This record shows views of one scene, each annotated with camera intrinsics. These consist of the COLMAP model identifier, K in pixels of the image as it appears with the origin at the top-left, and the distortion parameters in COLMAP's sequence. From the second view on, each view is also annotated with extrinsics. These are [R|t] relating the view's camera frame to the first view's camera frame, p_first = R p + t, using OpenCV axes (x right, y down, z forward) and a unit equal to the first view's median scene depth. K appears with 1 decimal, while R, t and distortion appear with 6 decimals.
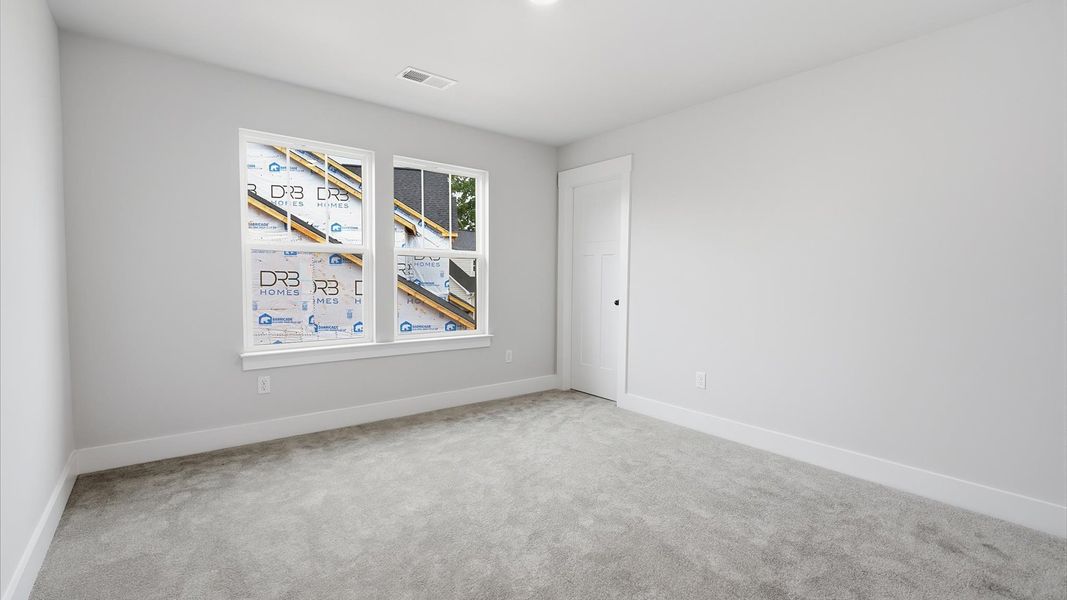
lens RADIAL K [[472.6, 0, 533.5], [0, 472.6, 300.0], [0, 0, 1]] dist [0.001986, 0.000231]
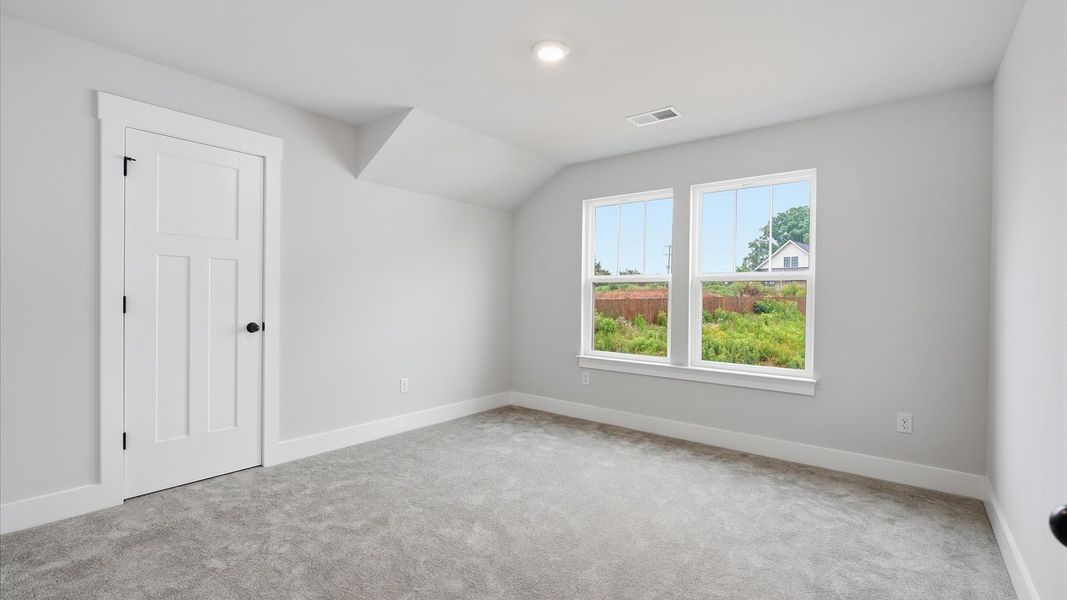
lens RADIAL K [[472.6, 0, 533.5], [0, 472.6, 300.0], [0, 0, 1]] dist [0.001986, 0.000231]
pose [[0.223022, -0.000127, -0.974813, 0.718053], [-0.056014, 0.998346, -0.012945, -0.025969], [0.973203, 0.057490, 0.222646, 0.493007]]
